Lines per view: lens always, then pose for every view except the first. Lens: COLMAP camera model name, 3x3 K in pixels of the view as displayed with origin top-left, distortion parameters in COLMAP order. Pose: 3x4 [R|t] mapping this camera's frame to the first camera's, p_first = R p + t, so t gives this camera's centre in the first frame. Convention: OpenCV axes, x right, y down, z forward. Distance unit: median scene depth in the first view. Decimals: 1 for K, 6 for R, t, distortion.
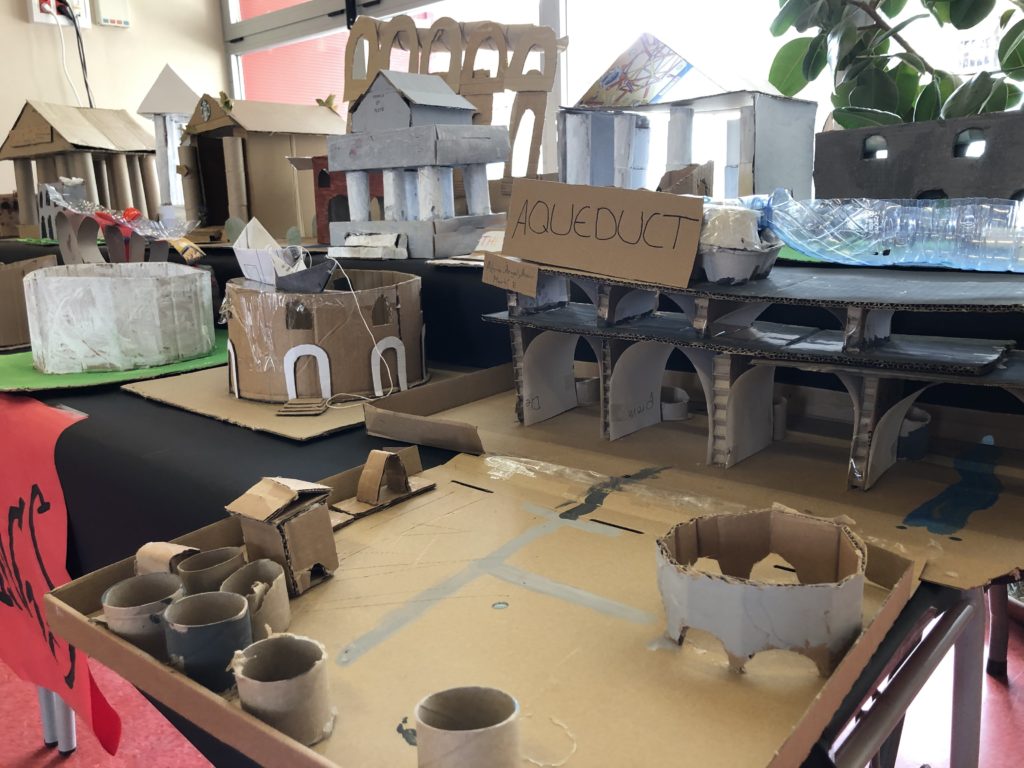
lens RADIAL K [[847.8, 0, 512.6], [0, 847.8, 385.9], [0, 0, 1]] dist [0.013899, -0.009856]
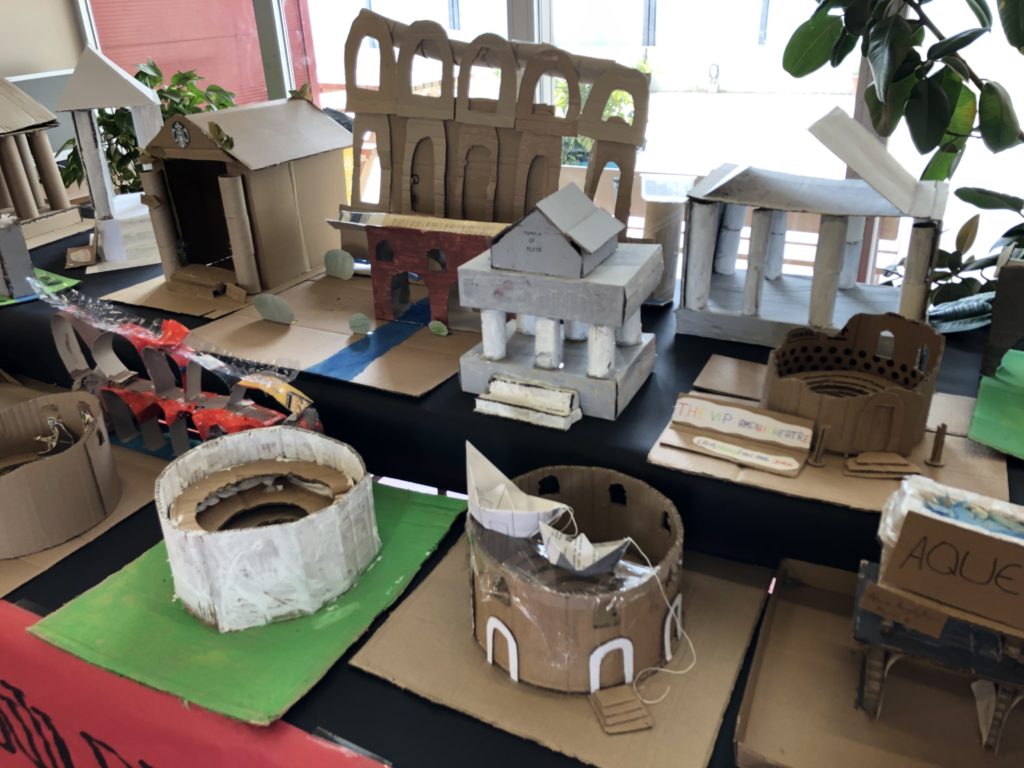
lens RADIAL K [[847.8, 0, 511.2], [0, 847.8, 378.0], [0, 0, 1]] dist [0.013899, -0.009856]
pose [[0.971162, -0.110806, 0.211108, -0.418229], [0.061269, 0.971693, 0.228162, -0.439784], [-0.230414, -0.208648, 0.950461, 0.173640]]
